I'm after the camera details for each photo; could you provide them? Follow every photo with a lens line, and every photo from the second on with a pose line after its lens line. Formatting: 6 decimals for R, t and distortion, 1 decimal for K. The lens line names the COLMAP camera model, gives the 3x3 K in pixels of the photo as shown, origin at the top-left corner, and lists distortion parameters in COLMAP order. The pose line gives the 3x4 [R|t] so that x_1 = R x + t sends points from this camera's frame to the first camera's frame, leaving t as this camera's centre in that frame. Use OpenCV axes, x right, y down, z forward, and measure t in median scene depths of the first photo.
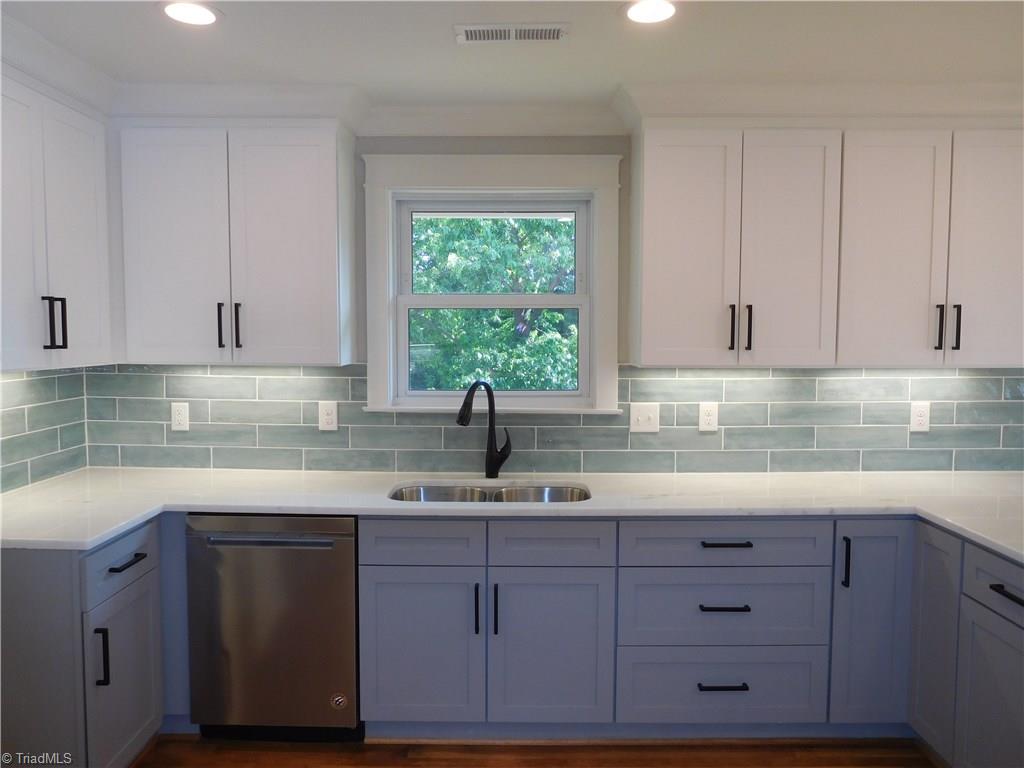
lens RADIAL K [[766.0, 0, 509.9], [0, 766.0, 379.2], [0, 0, 1]] dist [-0.039408, 0.021054]
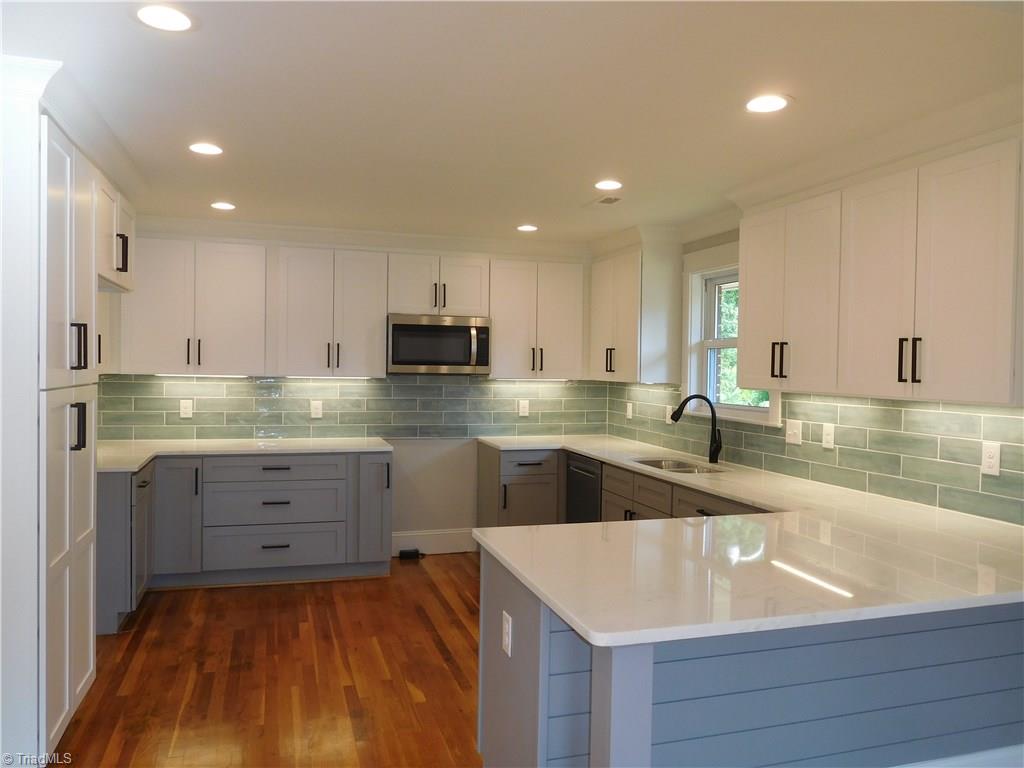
lens RADIAL K [[766.0, 0, 502.7], [0, 766.0, 387.6], [0, 0, 1]] dist [-0.039408, 0.021054]
pose [[0.285917, 0.031442, -0.957738, 1.239439], [-0.069822, 0.997488, 0.011903, -0.004759], [0.955707, 0.063468, 0.287394, 0.175973]]
